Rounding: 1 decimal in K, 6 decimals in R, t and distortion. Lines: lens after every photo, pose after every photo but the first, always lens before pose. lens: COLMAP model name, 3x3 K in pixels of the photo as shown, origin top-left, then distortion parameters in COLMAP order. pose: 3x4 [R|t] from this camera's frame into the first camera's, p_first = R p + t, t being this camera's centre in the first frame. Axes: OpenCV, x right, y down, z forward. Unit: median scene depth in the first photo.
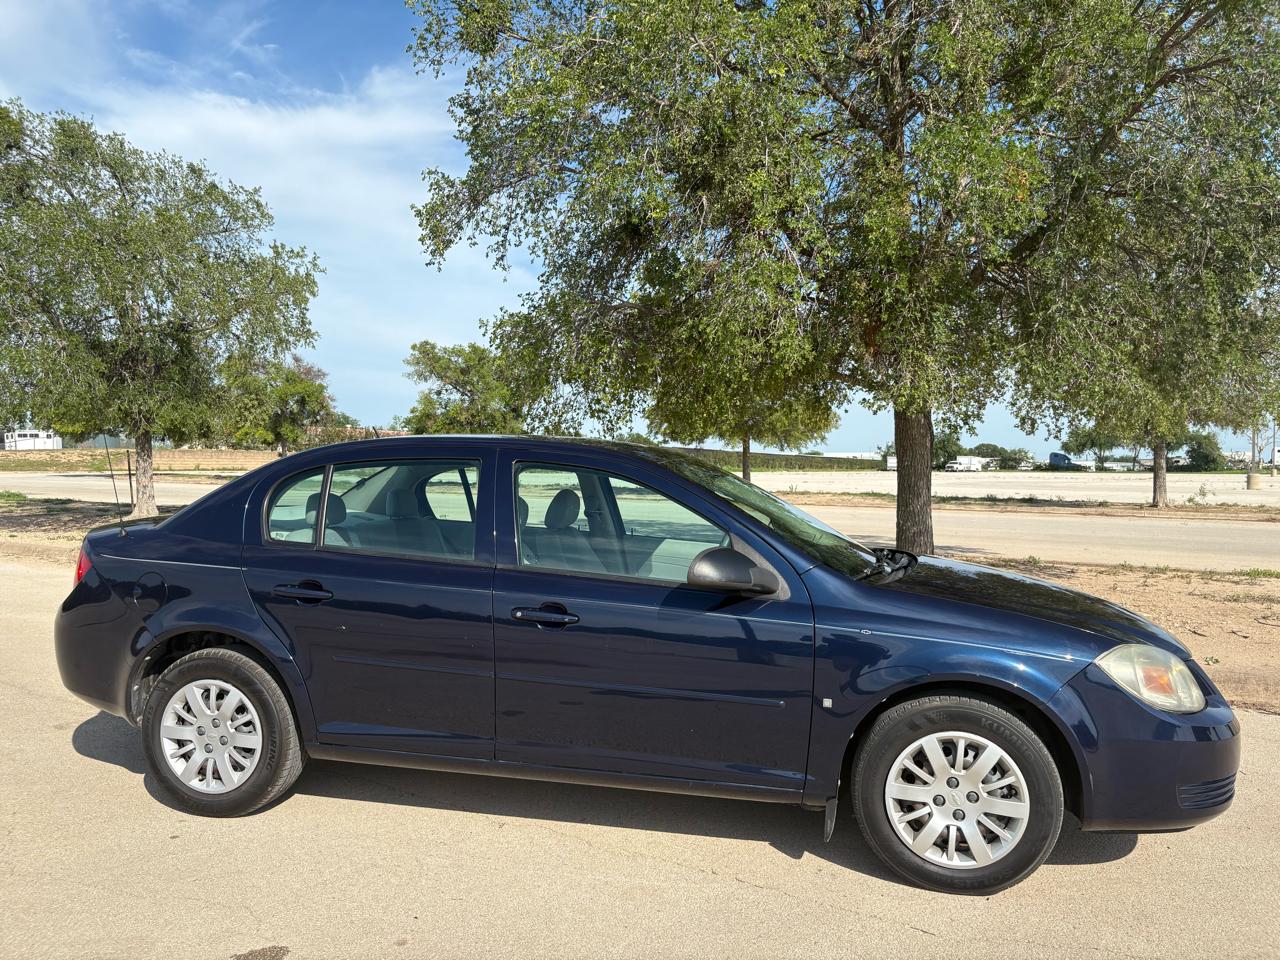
lens RADIAL K [[968.9, 0, 652.4], [0, 968.9, 503.5], [0, 0, 1]] dist [0.028039, -0.022371]
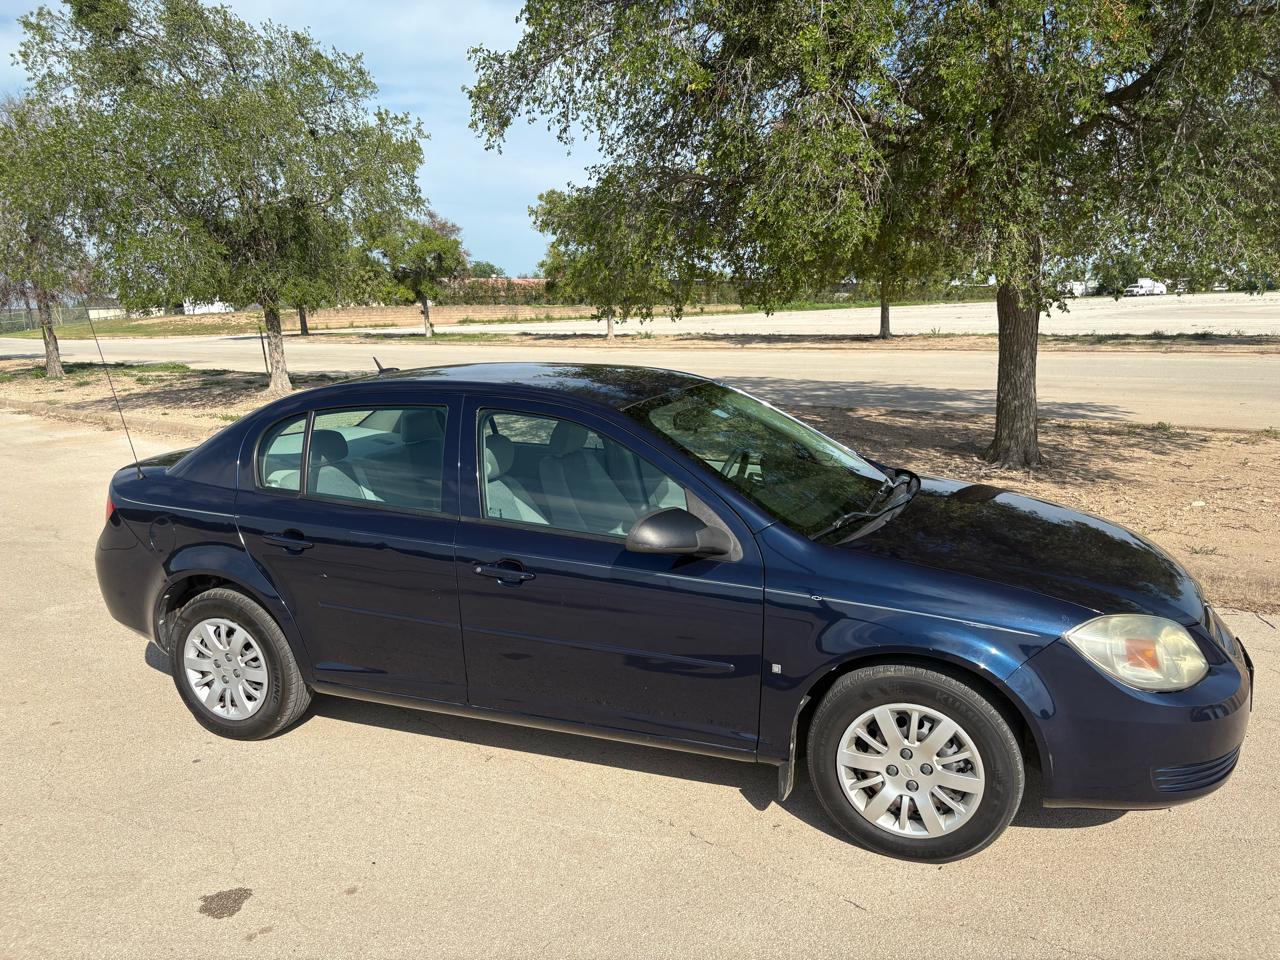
lens RADIAL K [[968.9, 0, 648.5], [0, 968.9, 496.9], [0, 0, 1]] dist [0.028039, -0.022371]
pose [[0.987371, -0.005921, -0.158316, 0.166110], [0.030561, 0.987650, 0.153664, -0.092515], [0.155451, -0.156562, 0.975358, 0.052226]]
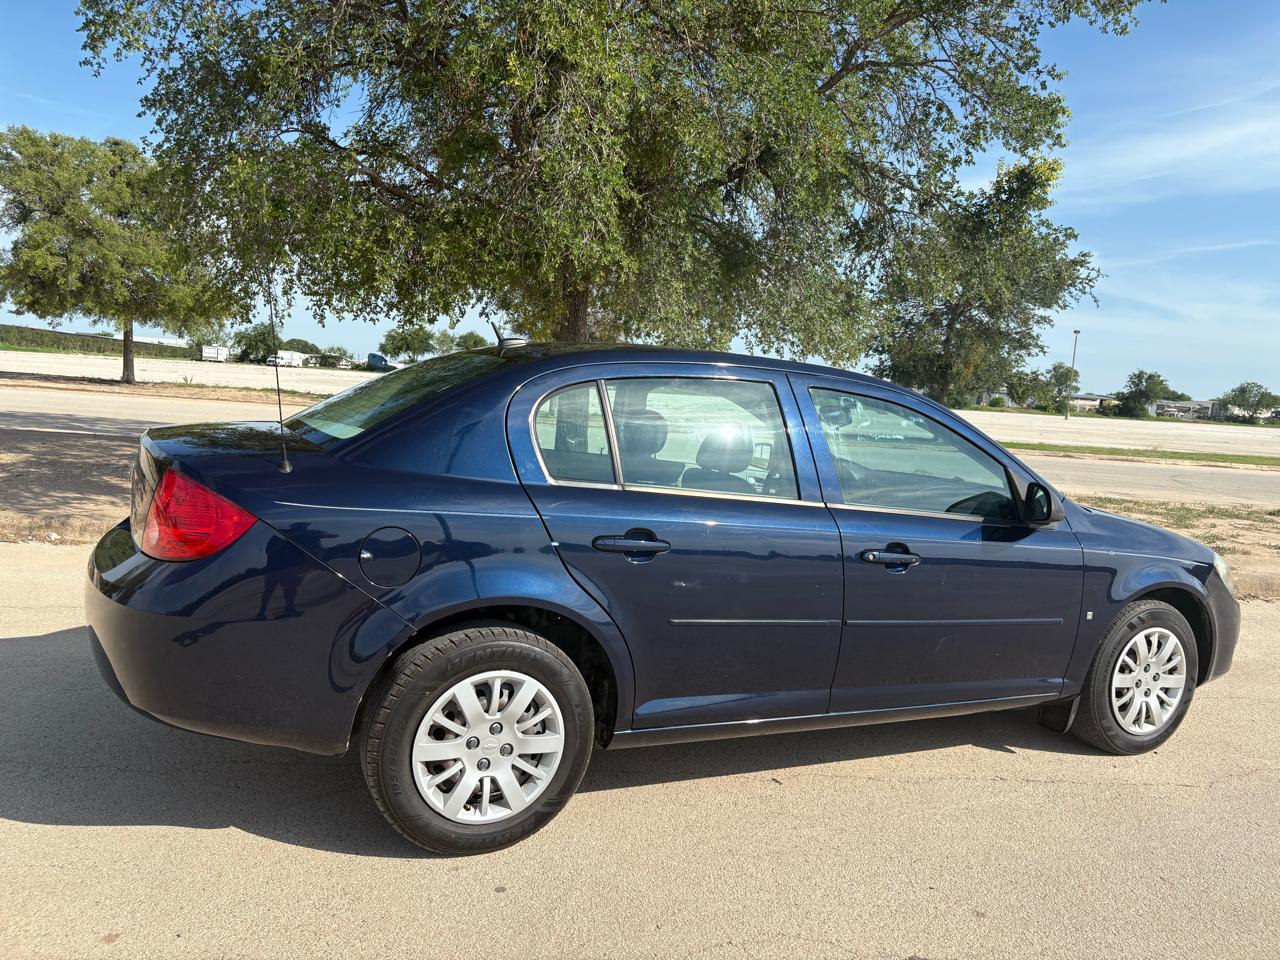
lens RADIAL K [[968.9, 0, 647.8], [0, 968.9, 495.6], [0, 0, 1]] dist [0.028039, -0.022371]
pose [[0.778545, -0.025987, 0.627050, -0.761009], [-0.035425, 0.995730, 0.085250, -0.013832], [-0.626588, -0.088584, 0.774300, 0.355301]]
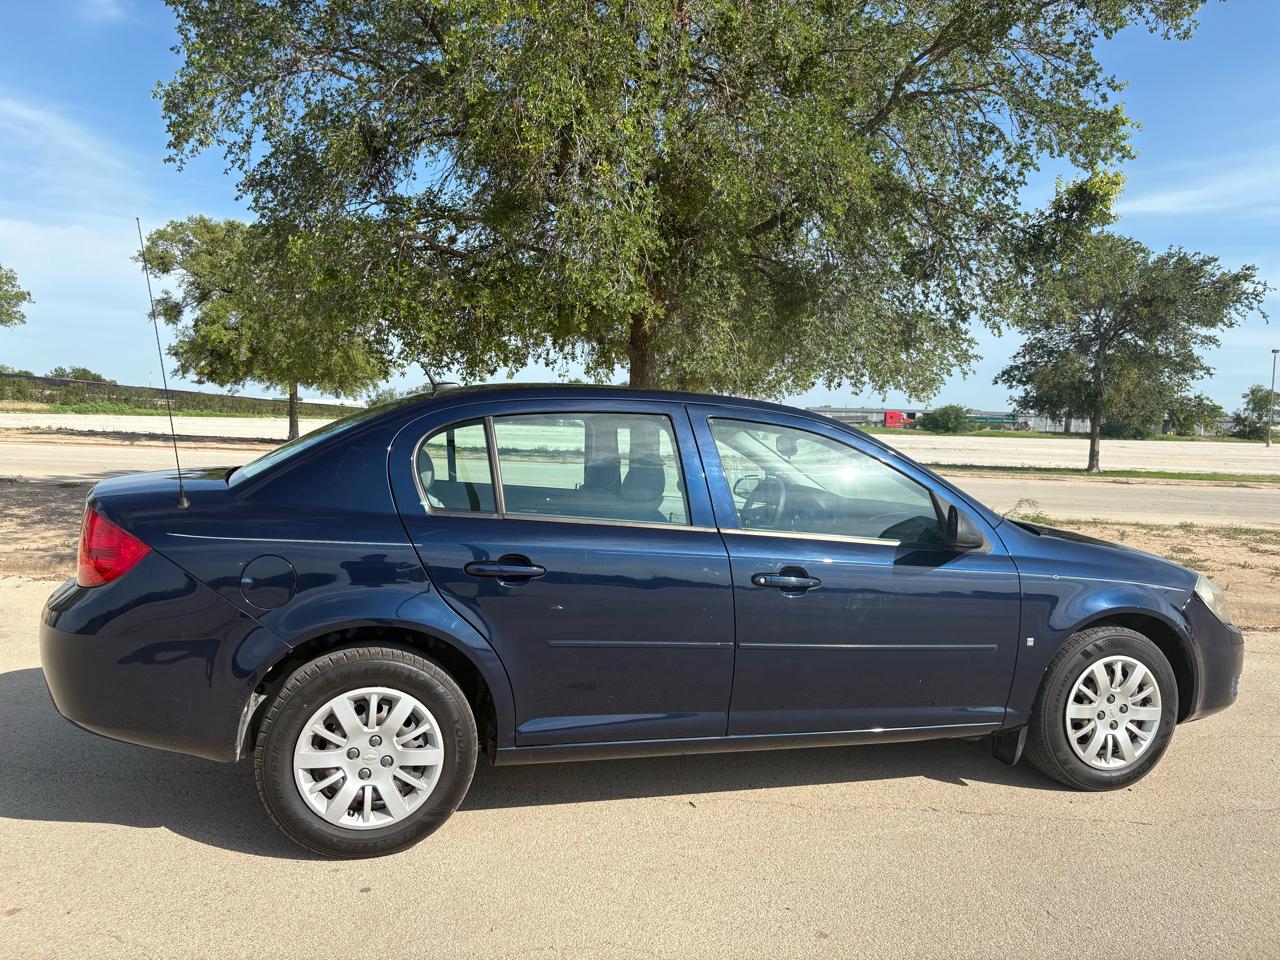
lens RADIAL K [[968.9, 0, 641.6], [0, 968.9, 501.0], [0, 0, 1]] dist [0.028039, -0.022371]
pose [[0.872133, -0.020985, 0.488819, -0.601301], [-0.003357, 0.998800, 0.048869, -0.007899], [-0.489258, -0.044261, 0.871015, 0.201159]]
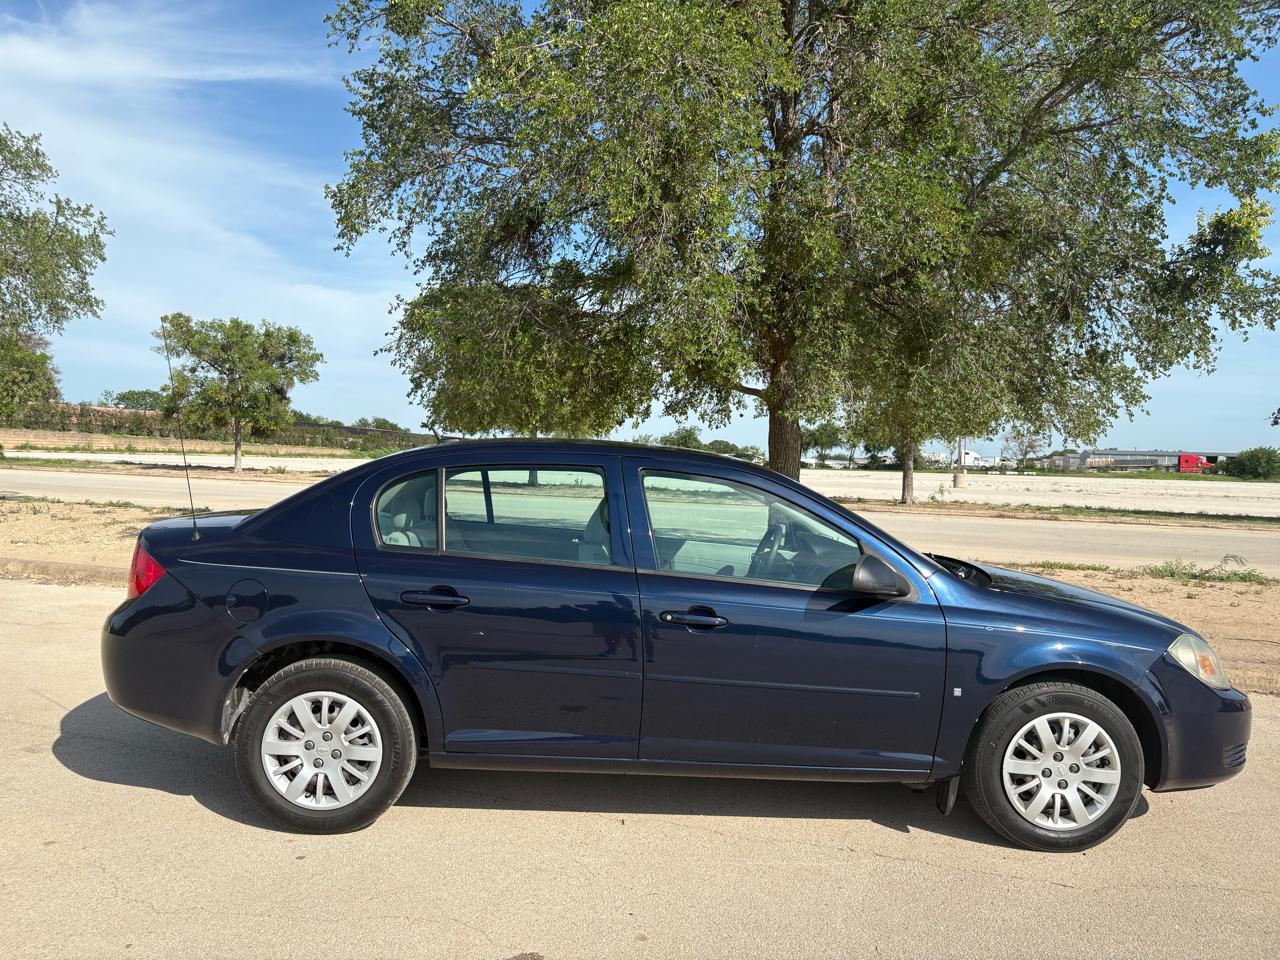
lens RADIAL K [[968.9, 0, 642.9], [0, 968.9, 502.9], [0, 0, 1]] dist [0.028039, -0.022371]
pose [[0.968166, 0.011604, 0.250038, -0.365275], [-0.014004, 0.999871, 0.007821, -0.014260], [-0.249915, -0.011074, 0.968204, 0.001828]]
